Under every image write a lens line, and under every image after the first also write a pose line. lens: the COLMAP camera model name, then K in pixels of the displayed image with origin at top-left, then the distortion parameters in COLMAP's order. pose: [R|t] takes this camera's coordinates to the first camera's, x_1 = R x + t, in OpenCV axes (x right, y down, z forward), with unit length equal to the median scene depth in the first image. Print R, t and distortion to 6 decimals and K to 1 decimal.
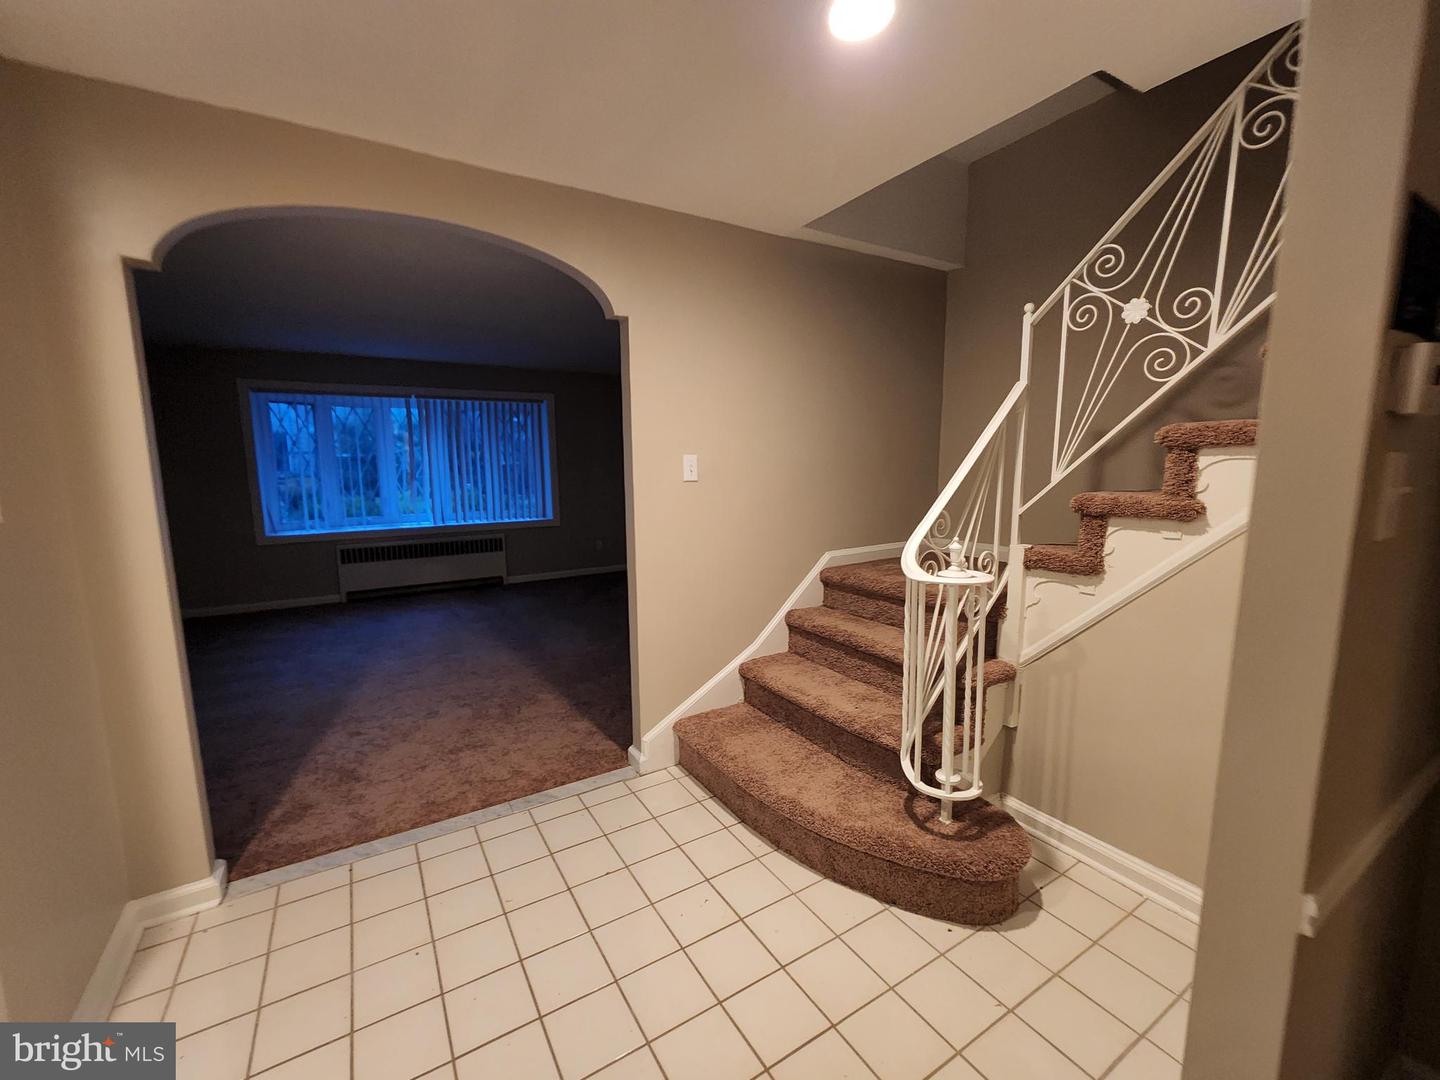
lens RADIAL K [[604.8, 0, 720.5], [0, 604.8, 542.2], [0, 0, 1]] dist [-0.002152, 0.001001]
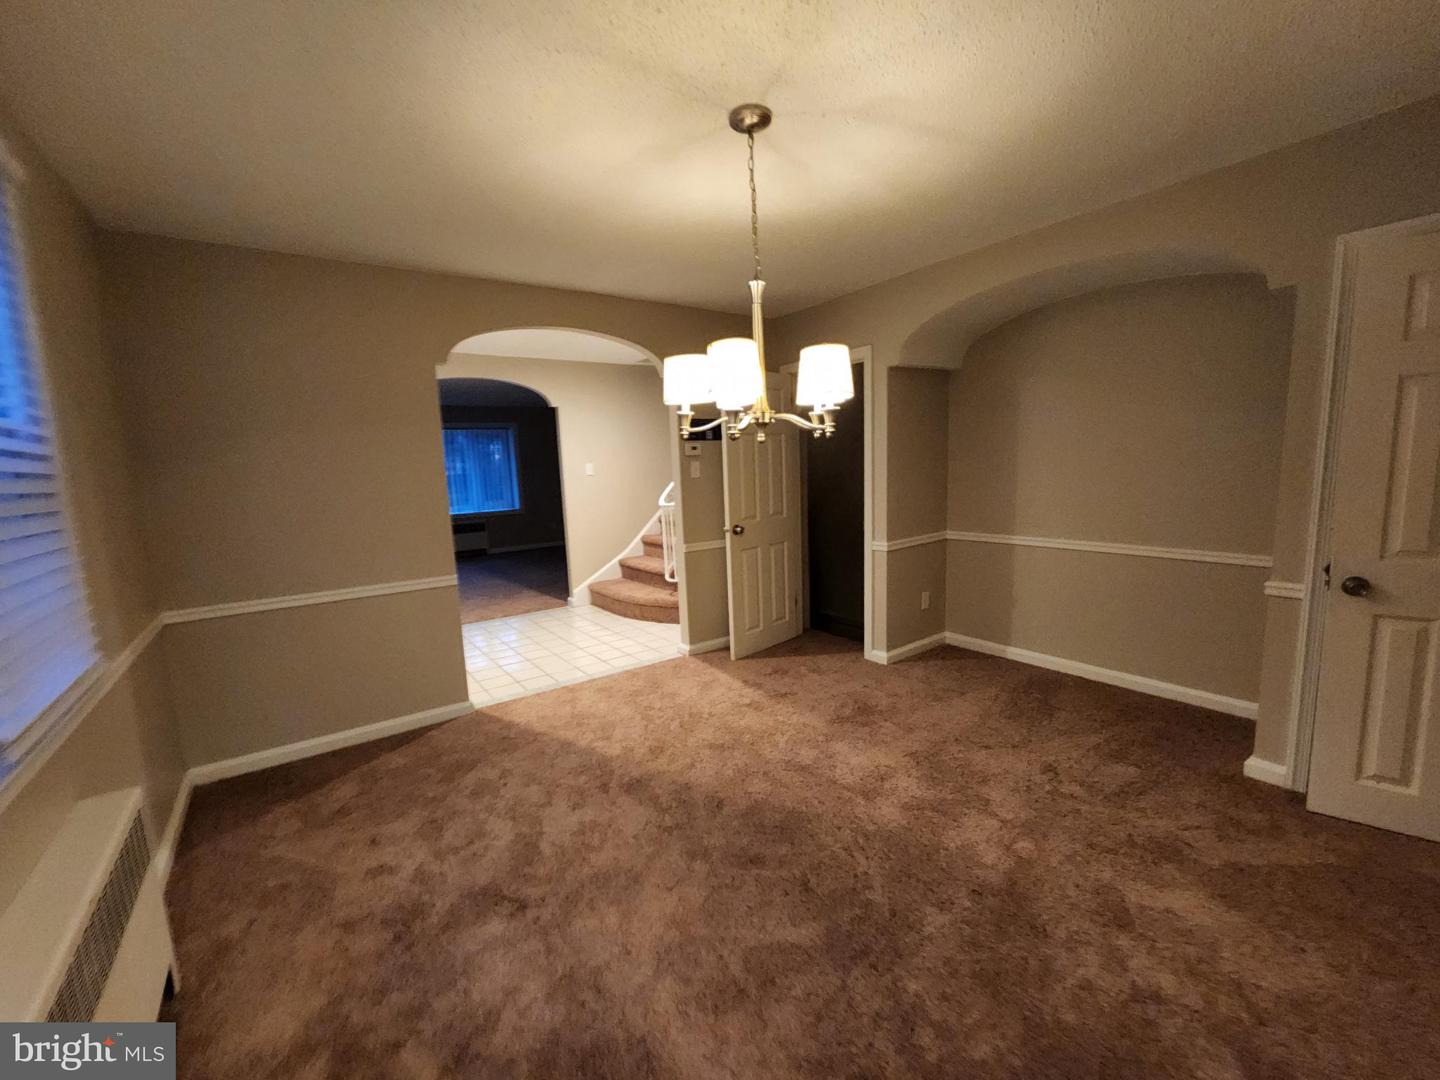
lens RADIAL K [[604.8, 0, 720.0], [0, 604.8, 544.2], [0, 0, 1]] dist [-0.002152, 0.001001]
pose [[0.996516, -0.048408, 0.067917, 0.247927], [0.048210, 0.998827, 0.004552, 0.155763], [-0.068058, -0.001262, 0.997681, -1.179563]]
